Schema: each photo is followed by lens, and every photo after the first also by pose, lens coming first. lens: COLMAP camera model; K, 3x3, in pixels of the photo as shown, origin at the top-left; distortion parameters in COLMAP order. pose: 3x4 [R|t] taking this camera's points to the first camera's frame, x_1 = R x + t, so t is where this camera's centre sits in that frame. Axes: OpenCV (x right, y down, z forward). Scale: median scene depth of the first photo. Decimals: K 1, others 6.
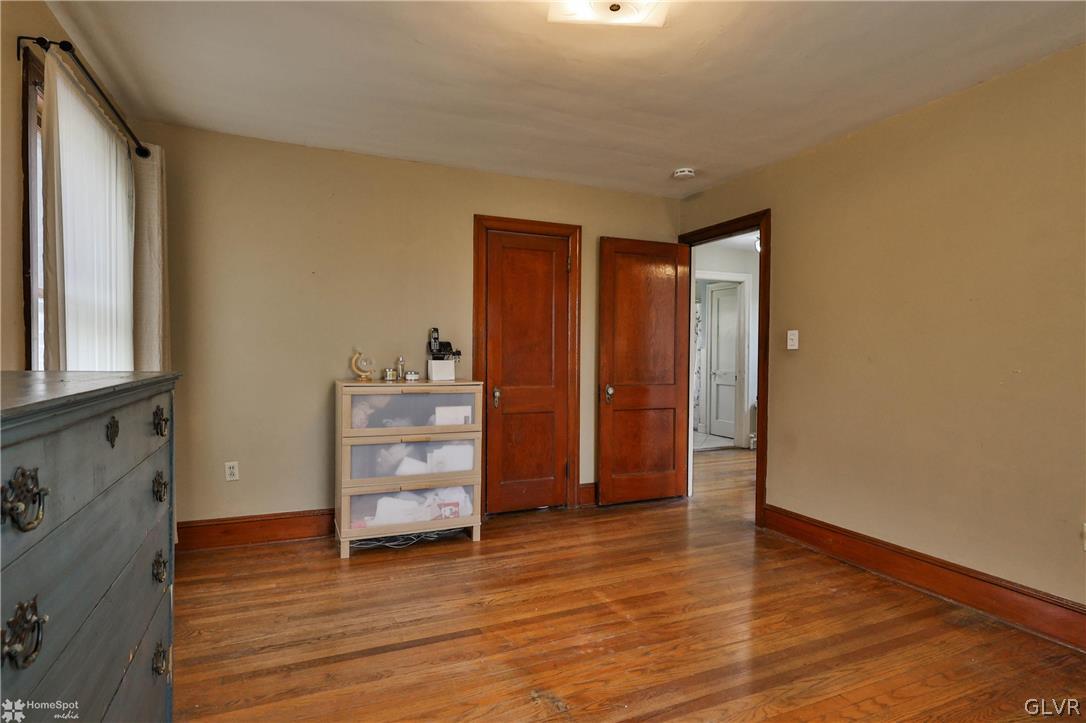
lens RADIAL K [[540.5, 0, 536.0], [0, 540.5, 355.7], [0, 0, 1]] dist [-0.001593, 0.000232]
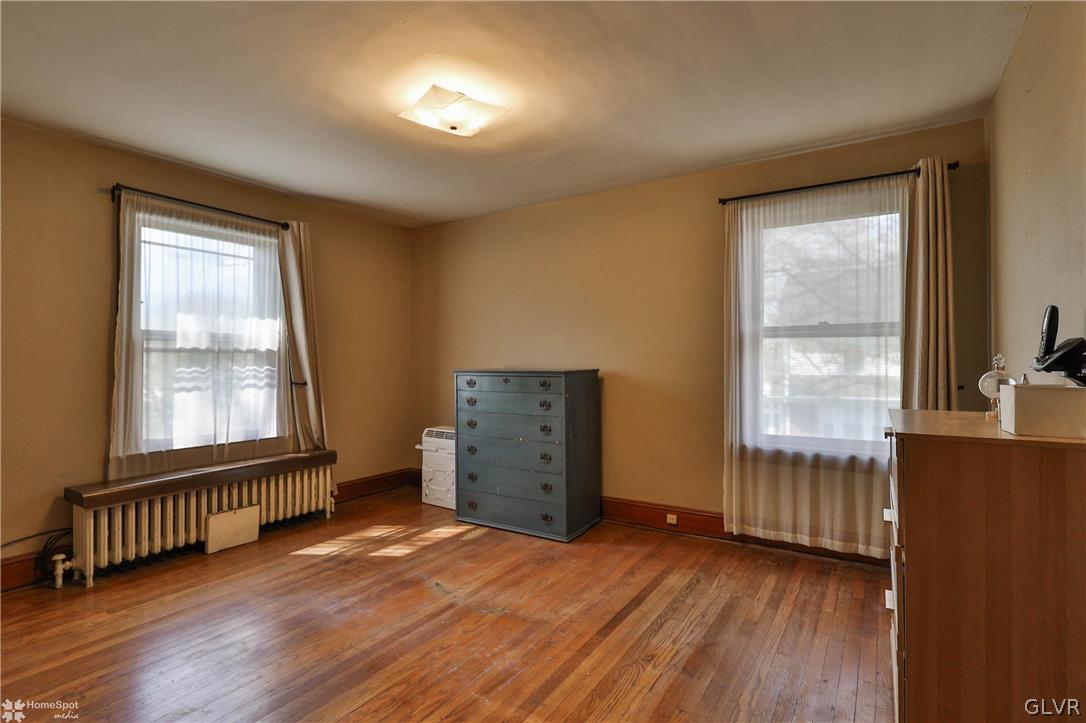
lens RADIAL K [[540.5, 0, 536.0], [0, 540.5, 355.7], [0, 0, 1]] dist [-0.001593, 0.000232]
pose [[-0.822854, -0.010745, -0.568152, 0.601917], [-0.008643, 0.999942, -0.006393, -0.028945], [0.568188, -0.000350, -0.822899, 1.787269]]
